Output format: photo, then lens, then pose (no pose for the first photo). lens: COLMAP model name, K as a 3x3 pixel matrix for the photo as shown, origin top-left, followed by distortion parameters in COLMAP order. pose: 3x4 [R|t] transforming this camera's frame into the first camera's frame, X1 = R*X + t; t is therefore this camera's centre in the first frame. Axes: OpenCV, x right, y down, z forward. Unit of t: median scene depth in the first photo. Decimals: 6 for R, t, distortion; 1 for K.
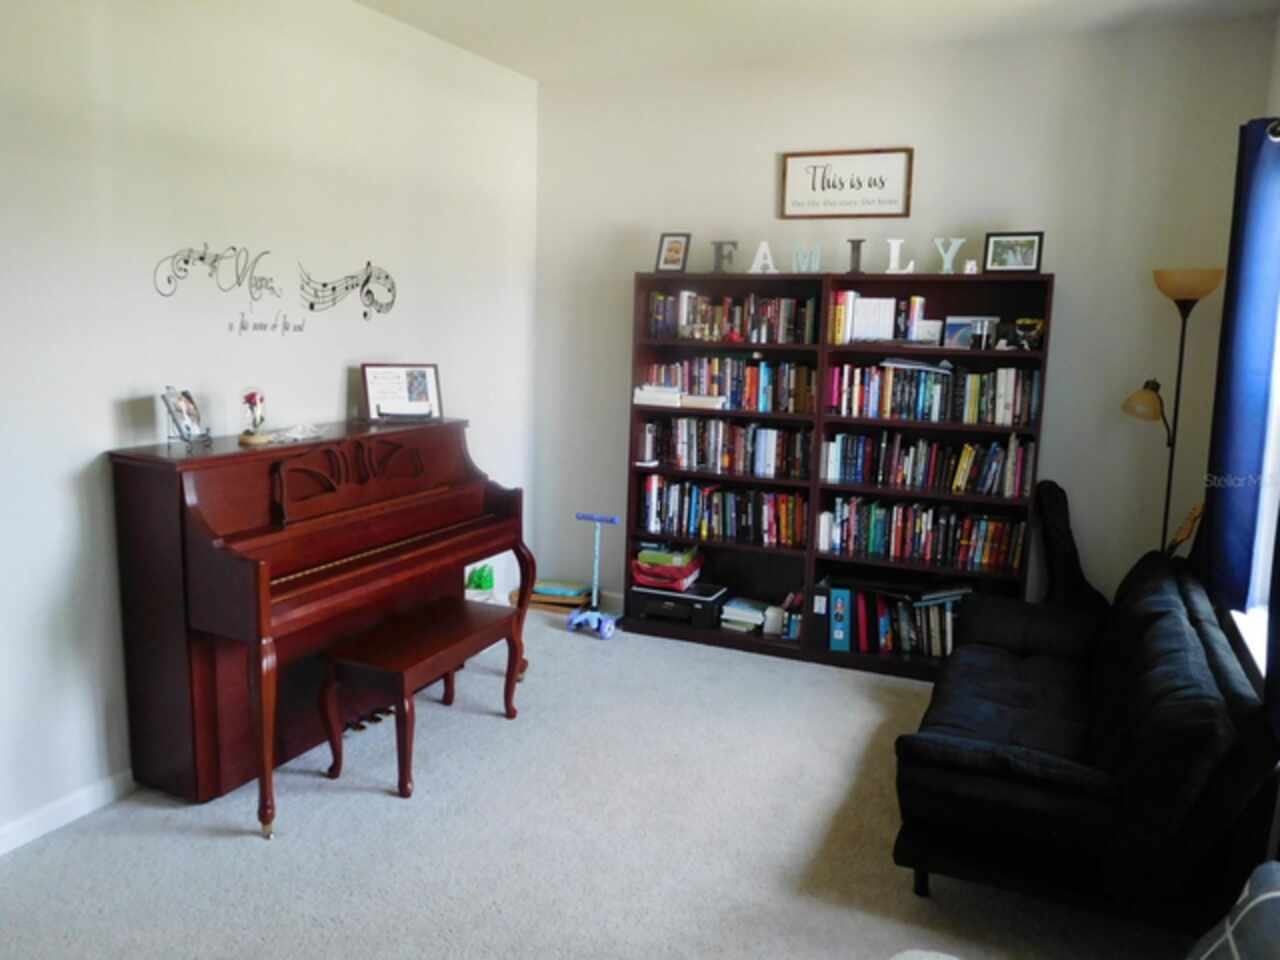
lens RADIAL K [[962.3, 0, 640.0], [0, 962.3, 480.0], [0, 0, 1]] dist [-0.007178, 0.003939]
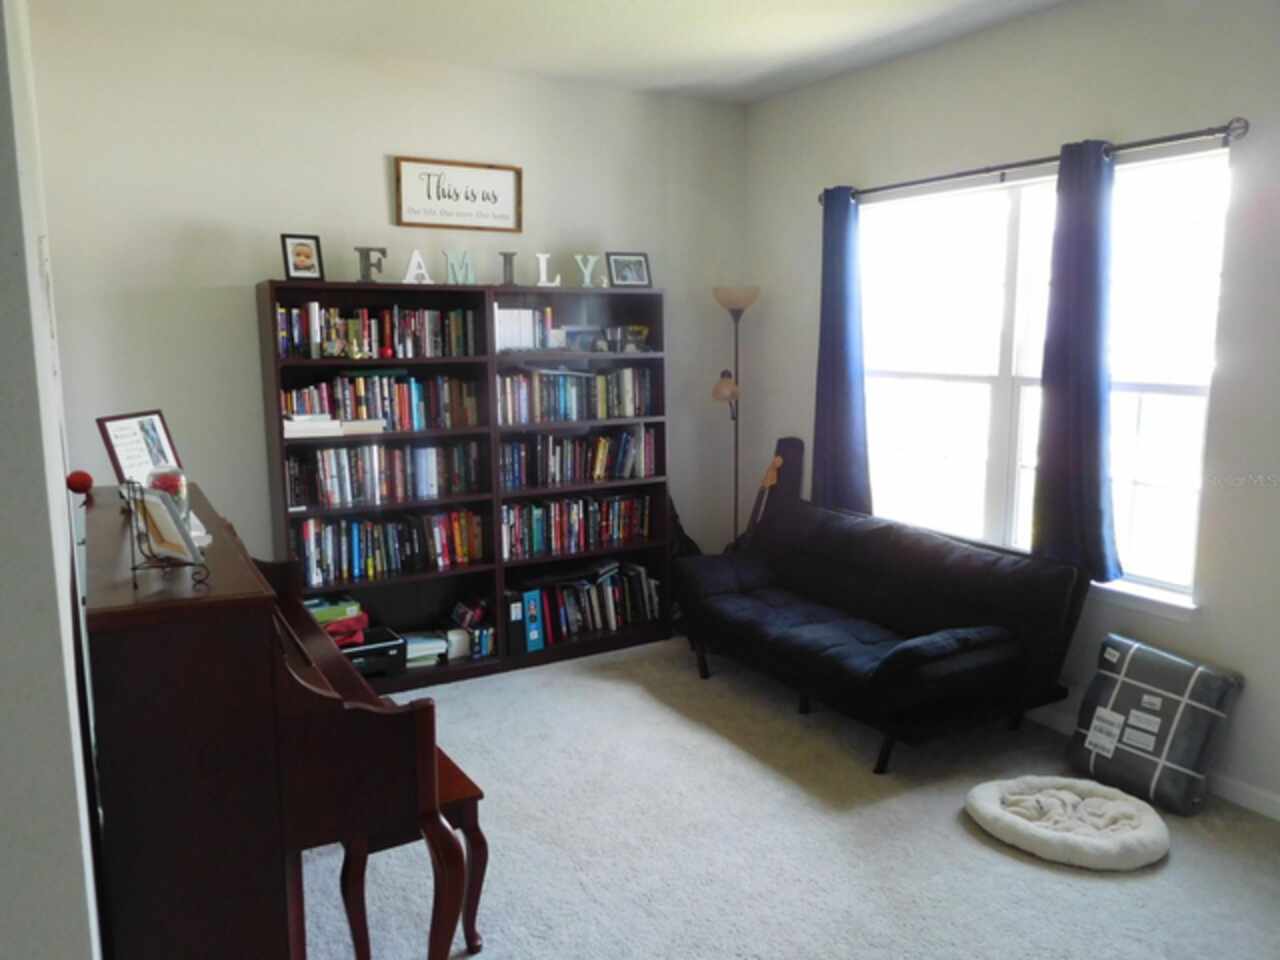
lens RADIAL K [[962.3, 0, 640.0], [0, 962.3, 480.0], [0, 0, 1]] dist [-0.007178, 0.003939]
pose [[0.577951, -0.149564, 0.802249, -0.522468], [0.152853, 0.985504, 0.073611, -0.060763], [-0.801629, 0.080082, 0.592434, 0.279662]]
